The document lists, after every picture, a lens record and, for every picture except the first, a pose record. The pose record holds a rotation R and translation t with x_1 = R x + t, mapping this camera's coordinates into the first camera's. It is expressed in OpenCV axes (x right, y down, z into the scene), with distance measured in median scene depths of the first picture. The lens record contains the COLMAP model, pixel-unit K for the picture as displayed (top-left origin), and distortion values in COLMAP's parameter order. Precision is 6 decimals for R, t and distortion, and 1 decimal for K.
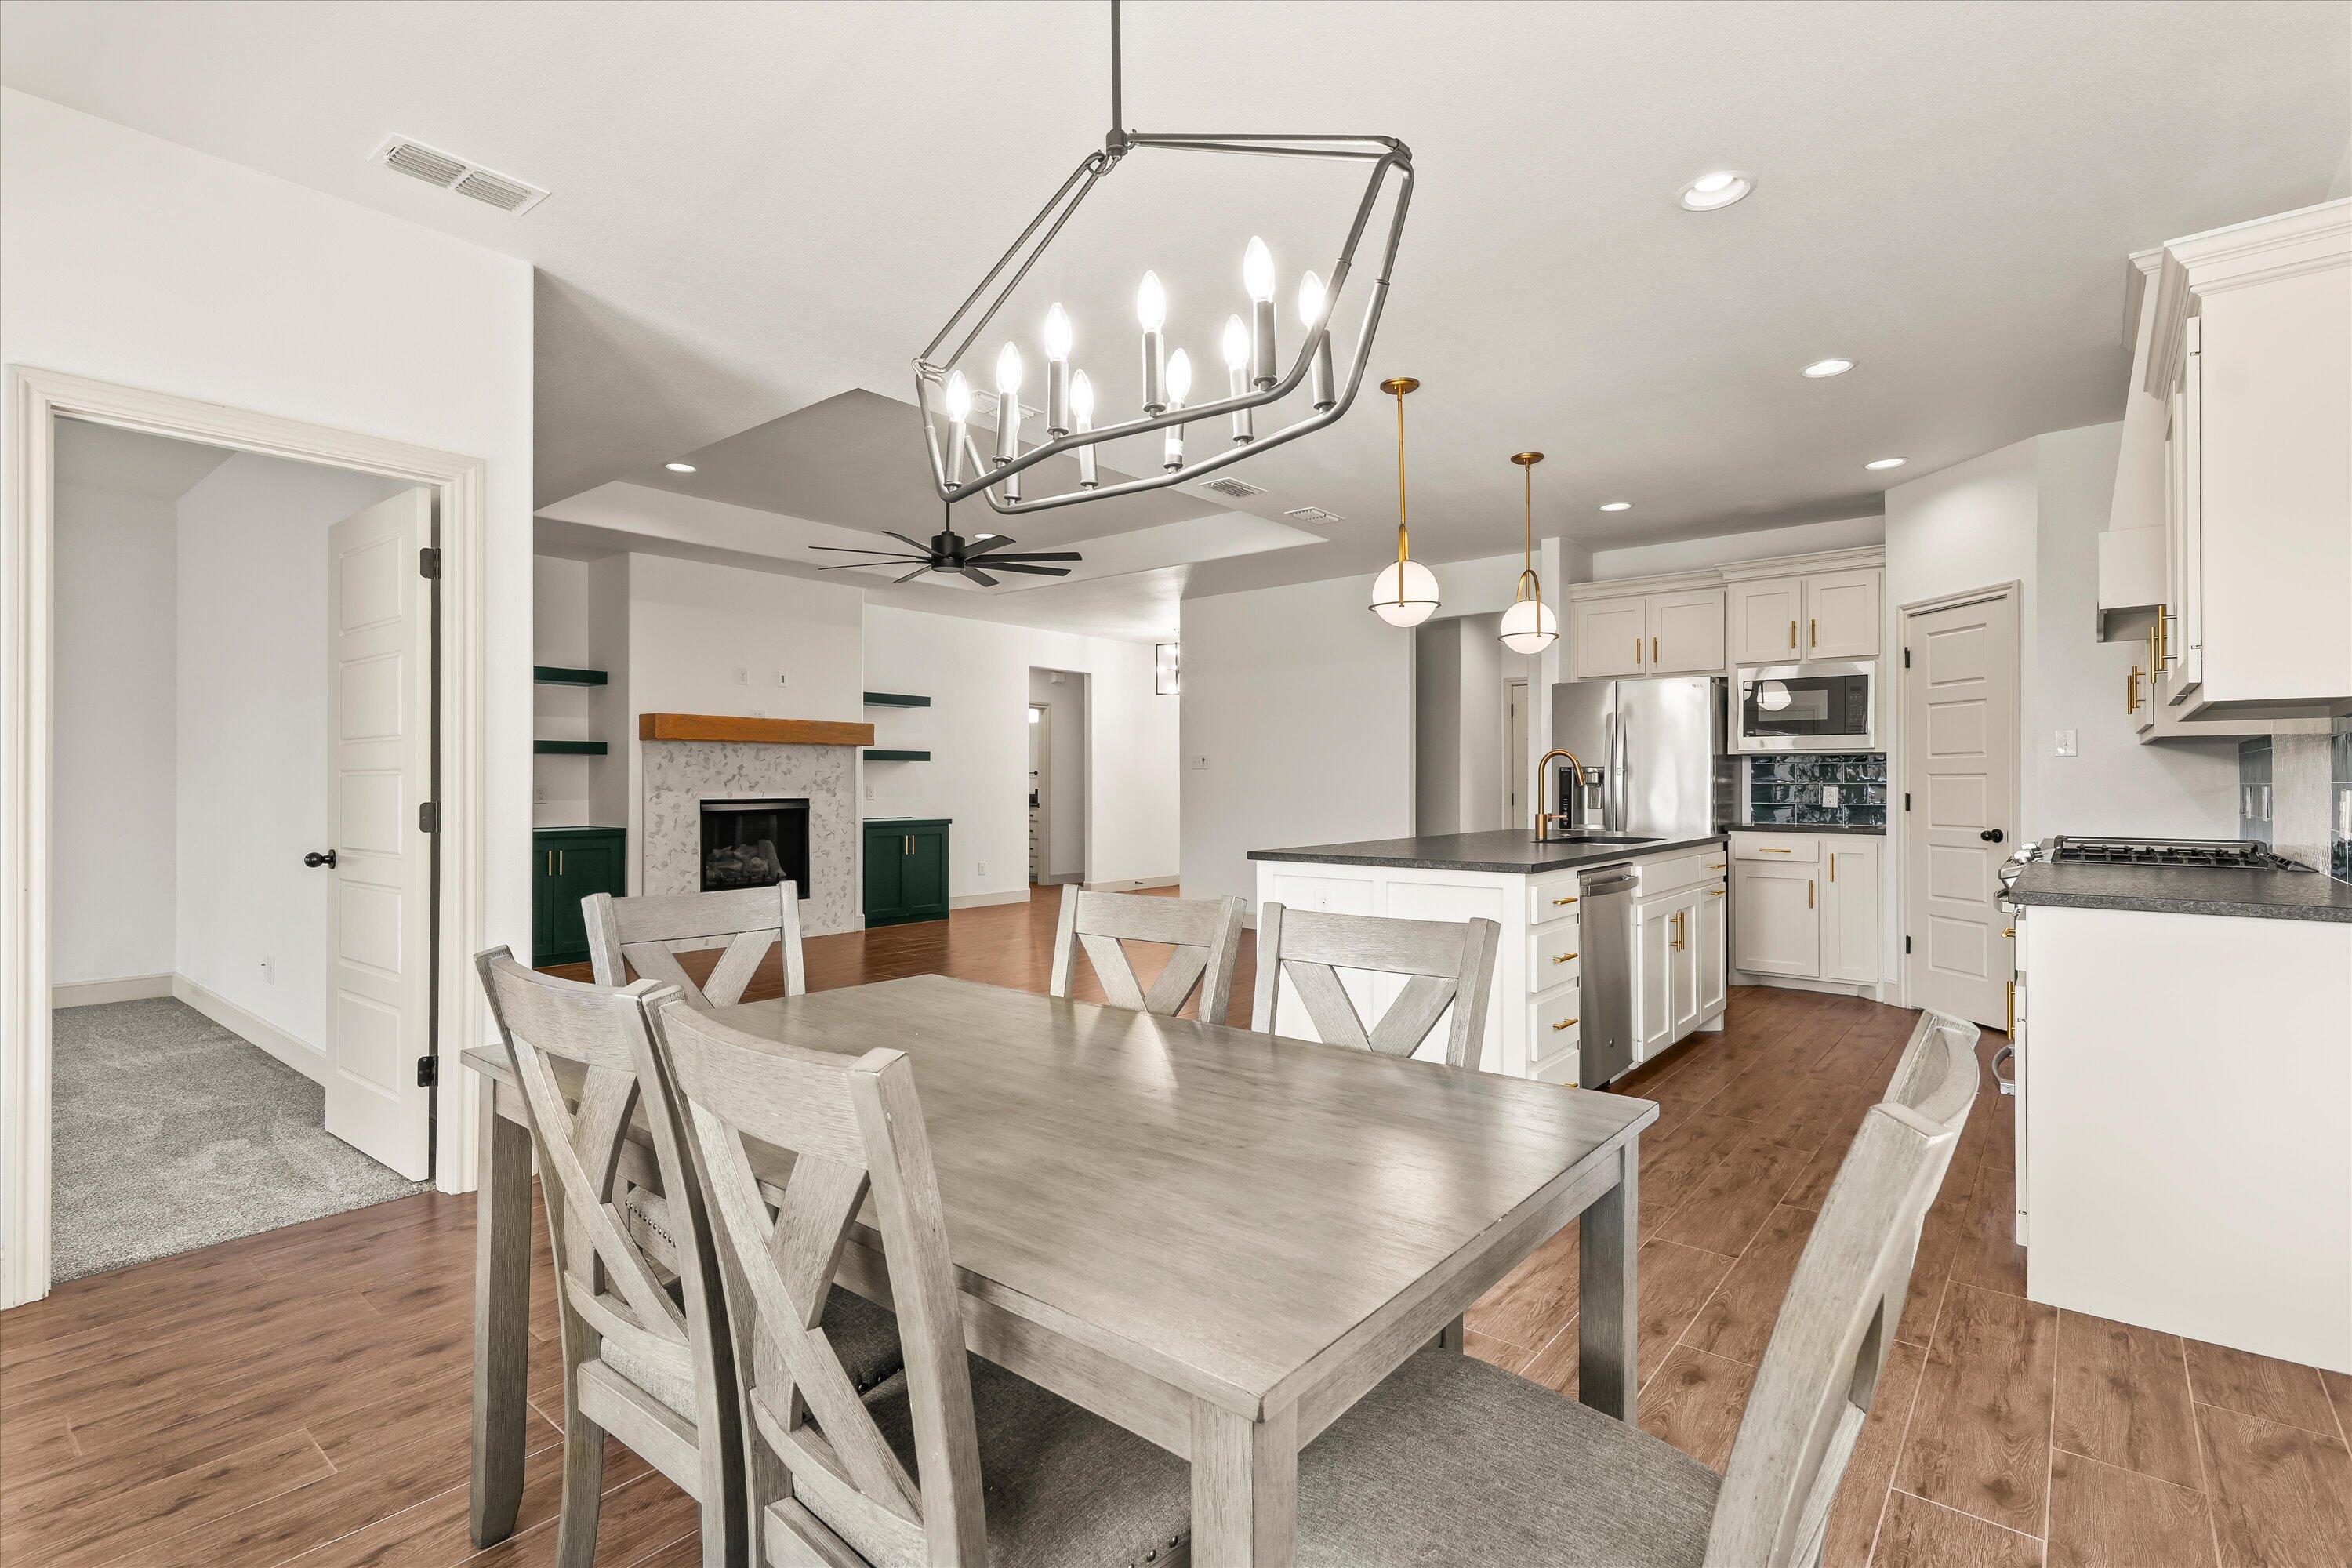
lens RADIAL K [[1099.3, 0, 1160.9], [0, 1099.3, 772.9], [0, 0, 1]] dist [0.001401, -0.000809]
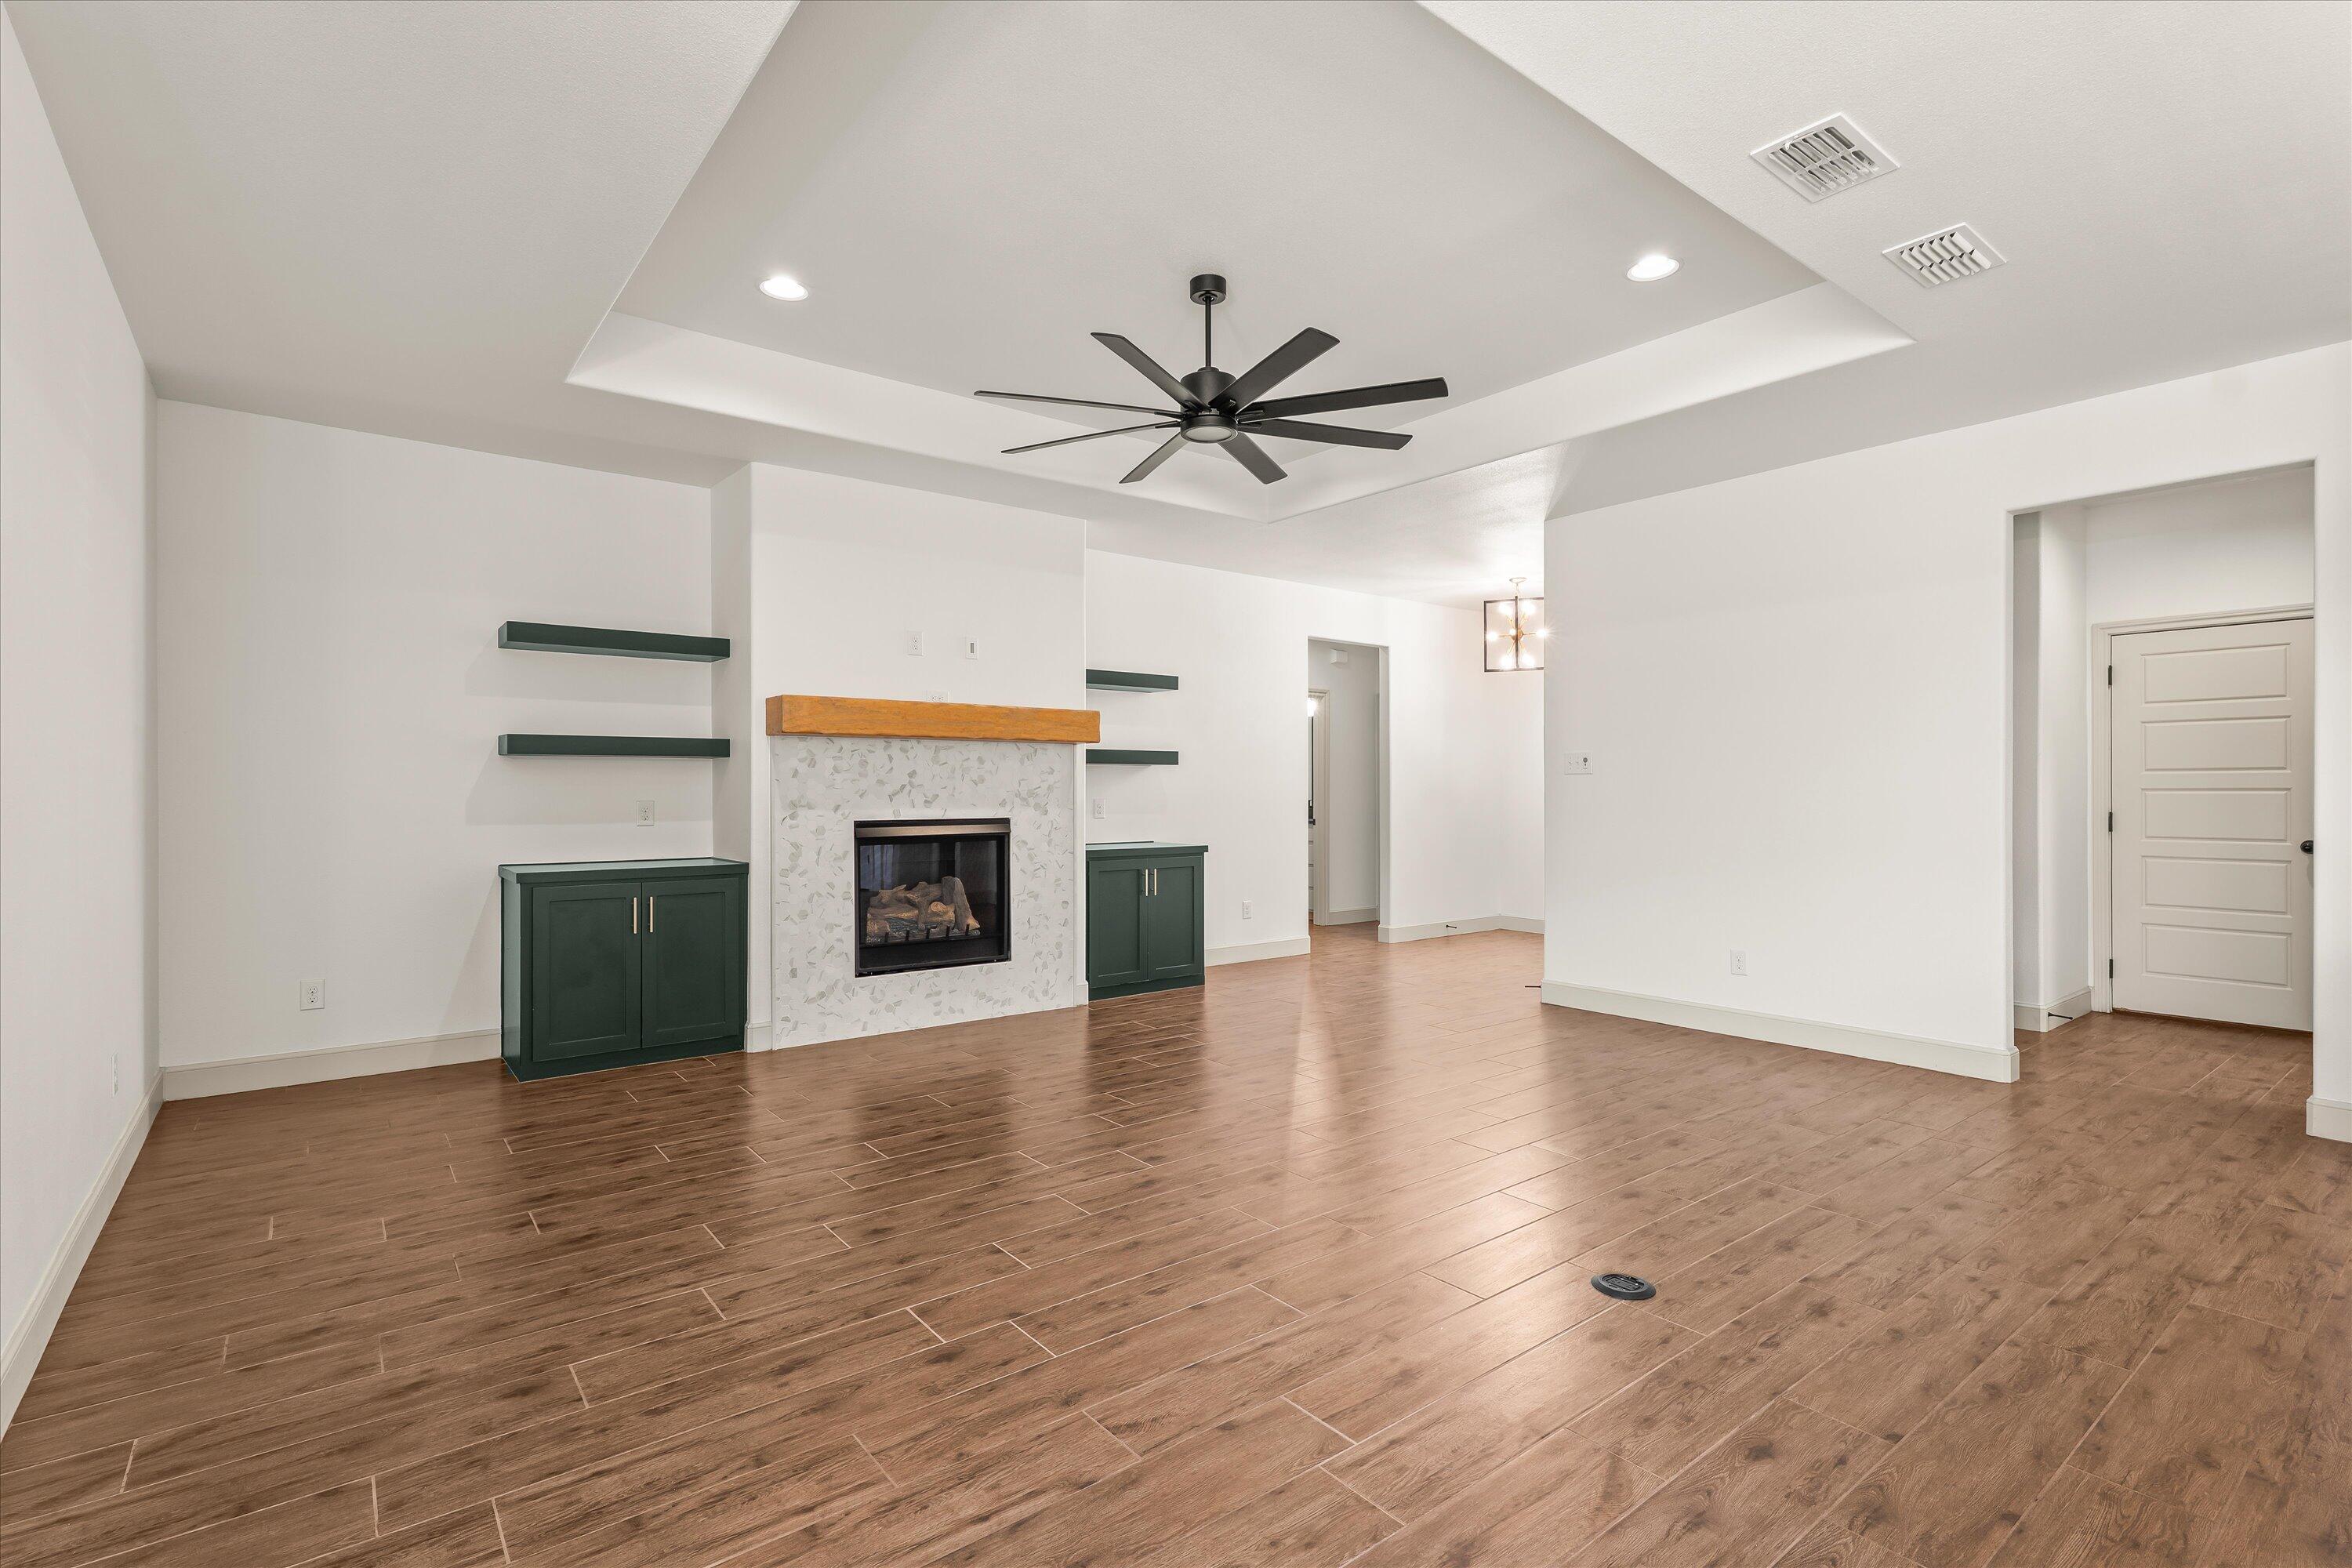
lens RADIAL K [[1099.3, 0, 1169.5], [0, 1099.3, 789.4], [0, 0, 1]] dist [0.001401, -0.000809]
pose [[0.977027, -0.002982, -0.213095, -0.069973], [0.004600, 0.999964, 0.007098, 0.000410], [0.213066, -0.007915, 0.977006, 0.332196]]
